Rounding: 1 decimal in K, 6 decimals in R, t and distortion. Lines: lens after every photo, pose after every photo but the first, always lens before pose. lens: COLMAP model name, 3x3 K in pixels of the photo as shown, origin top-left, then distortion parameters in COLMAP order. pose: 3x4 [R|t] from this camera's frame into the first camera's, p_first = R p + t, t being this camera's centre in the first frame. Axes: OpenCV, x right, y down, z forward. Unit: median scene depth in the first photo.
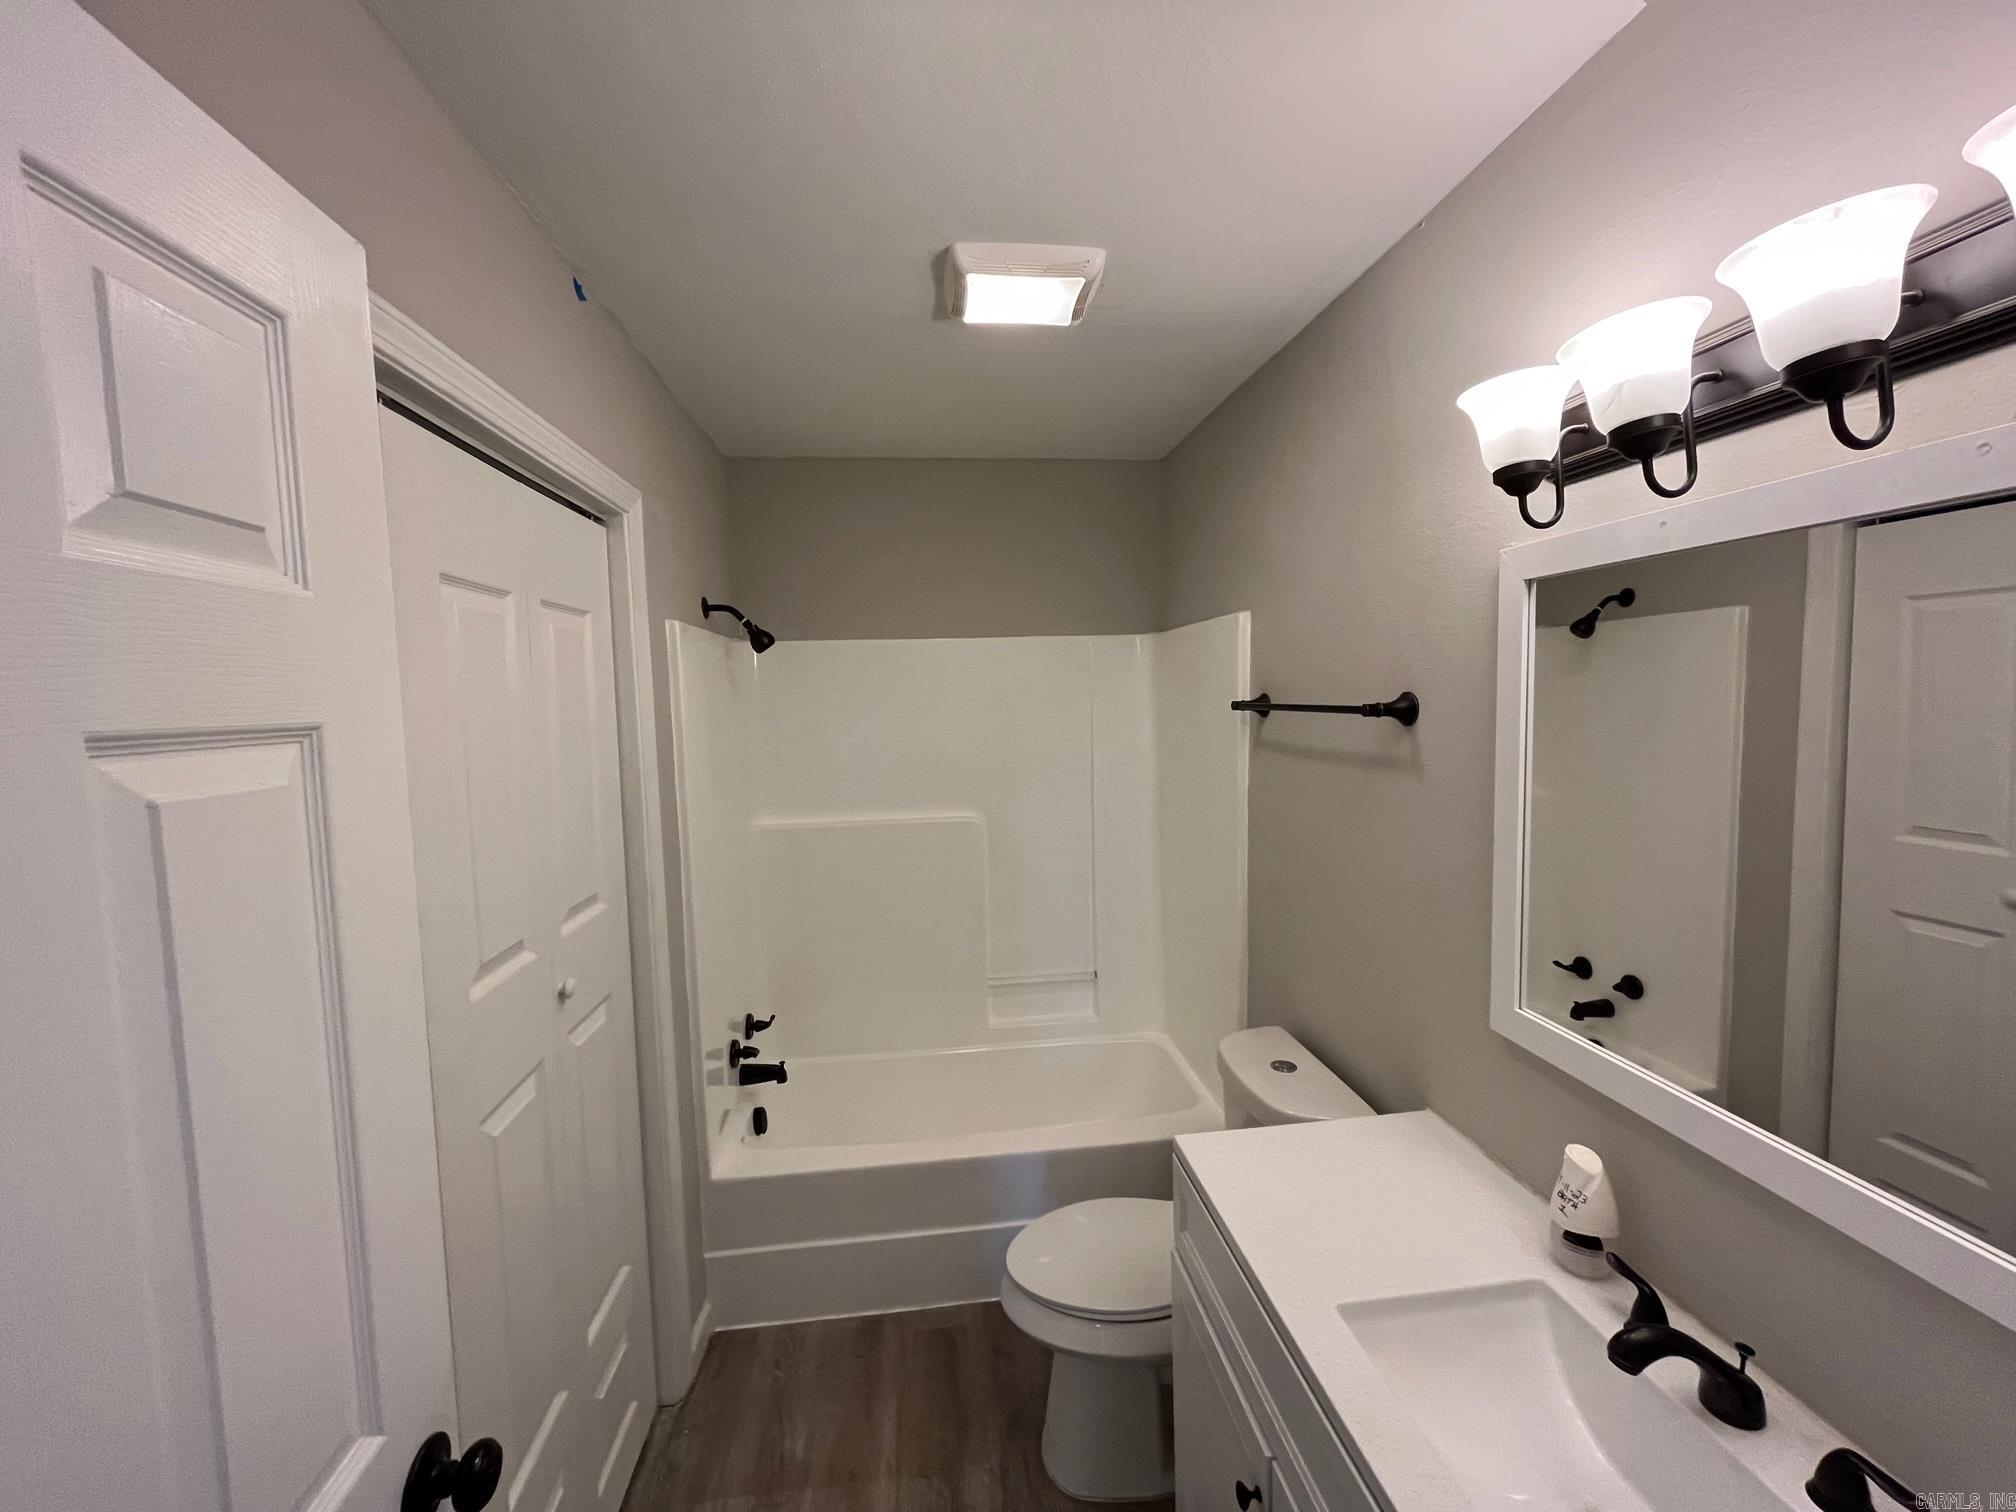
lens RADIAL K [[816.5, 0, 1008.0], [0, 816.5, 756.0], [0, 0, 1]] dist [-0.001090, 0.000456]
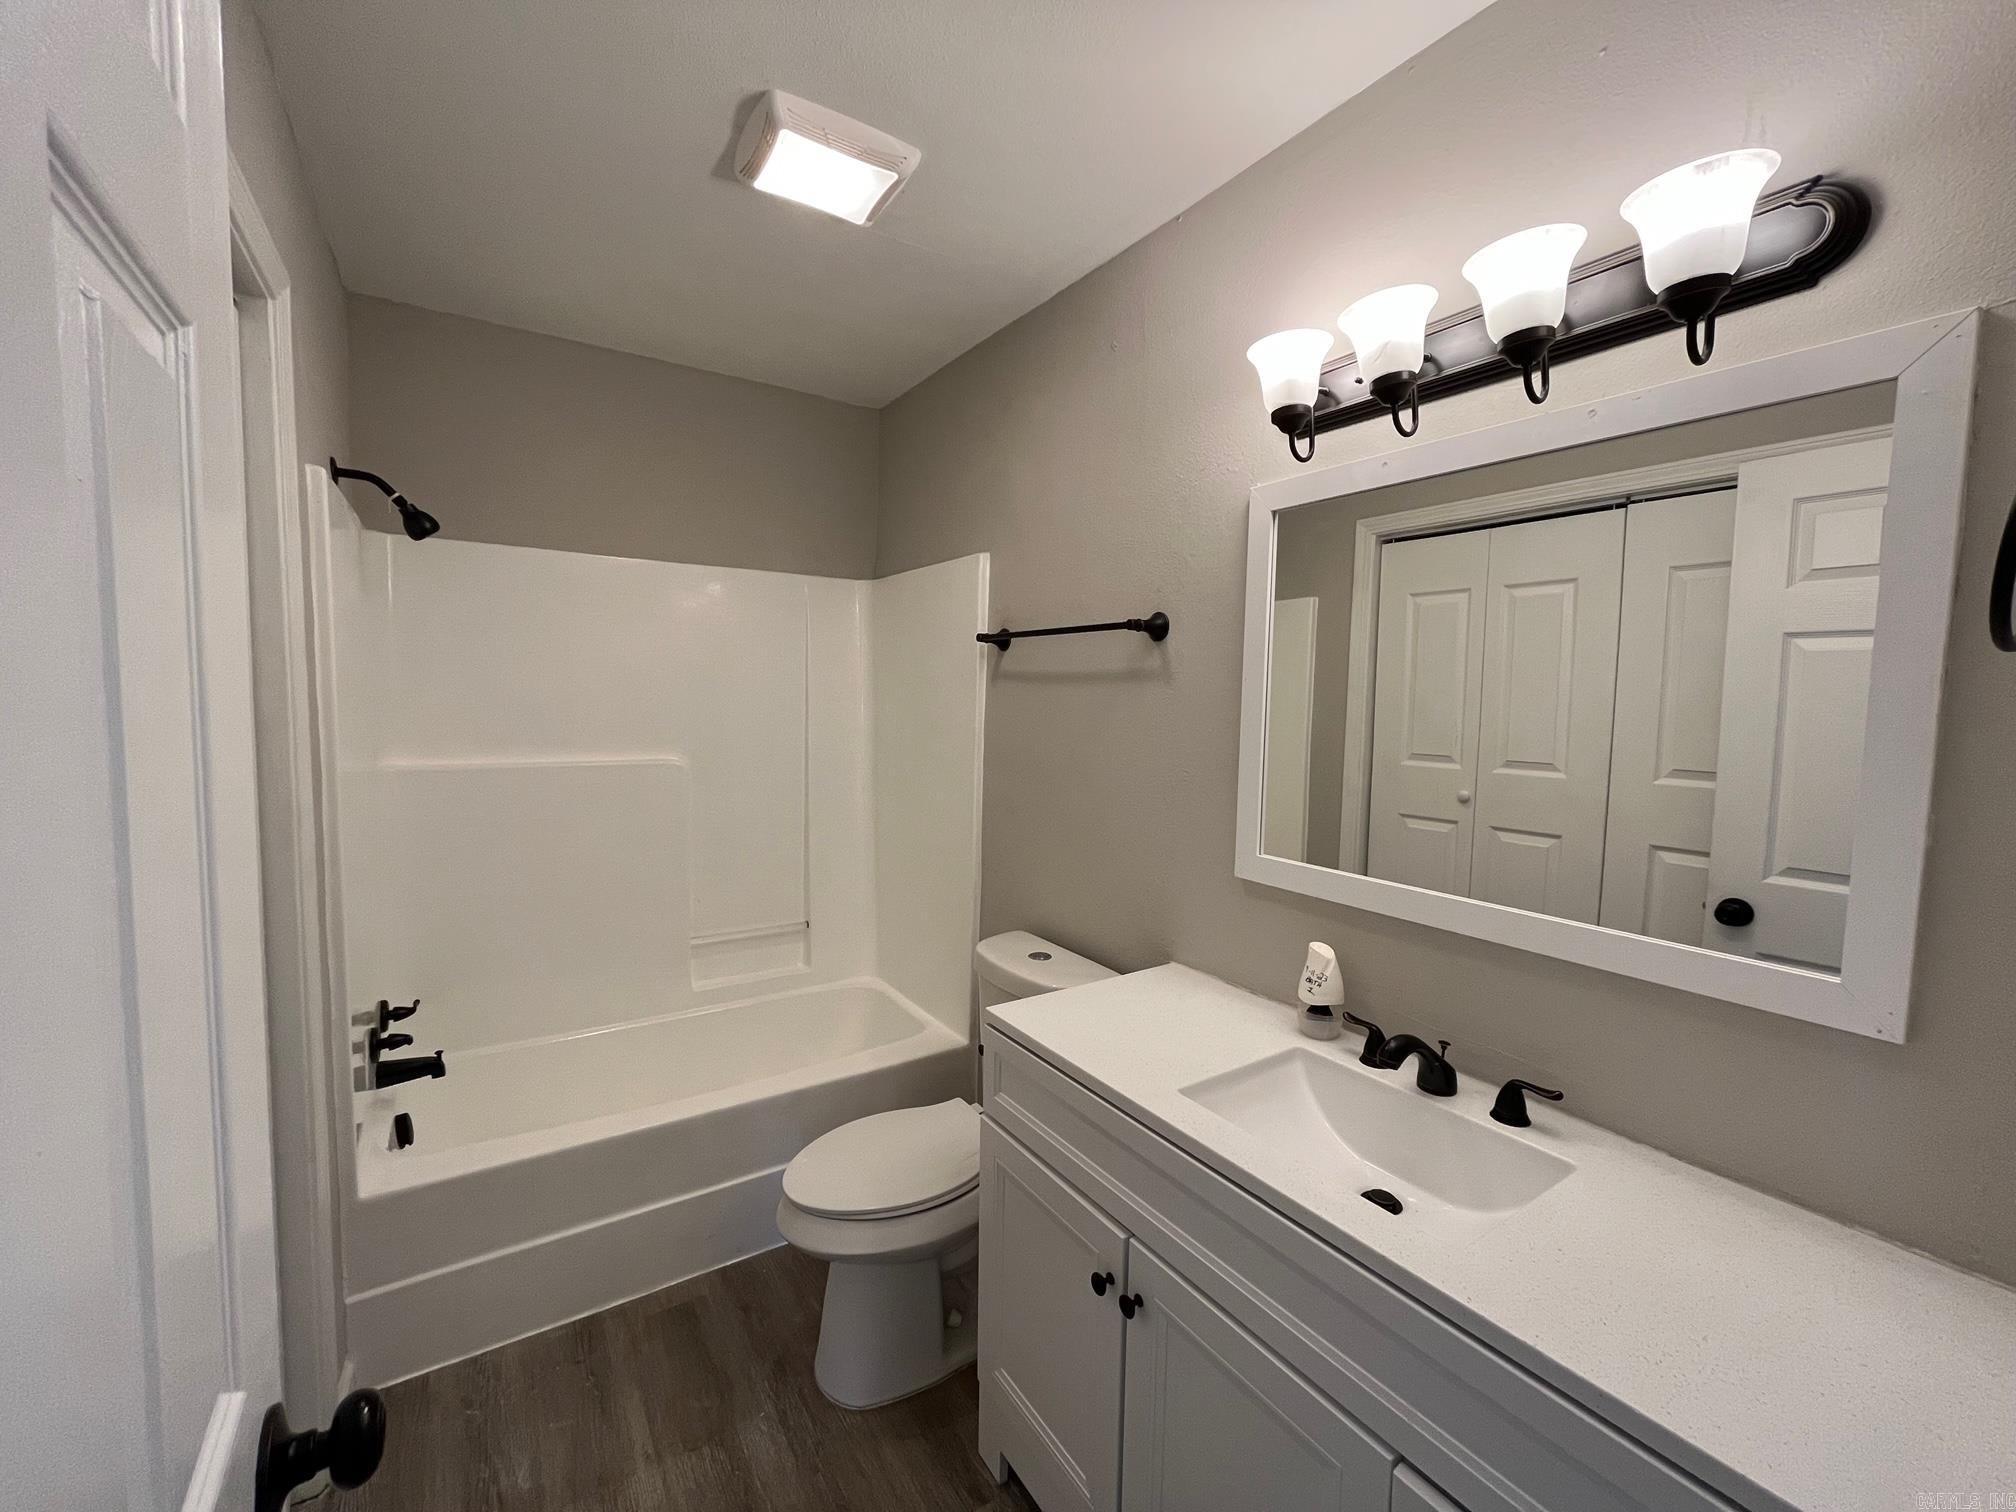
lens RADIAL K [[817.1, 0, 1008.0], [0, 817.1, 756.0], [0, 0, 1]] dist [-0.002769, -0.000126]
pose [[0.892282, 0.010403, 0.451359, -0.195615], [-0.008014, 0.999942, -0.007204, 0.115790], [-0.451408, 0.002811, 0.892313, 0.036397]]
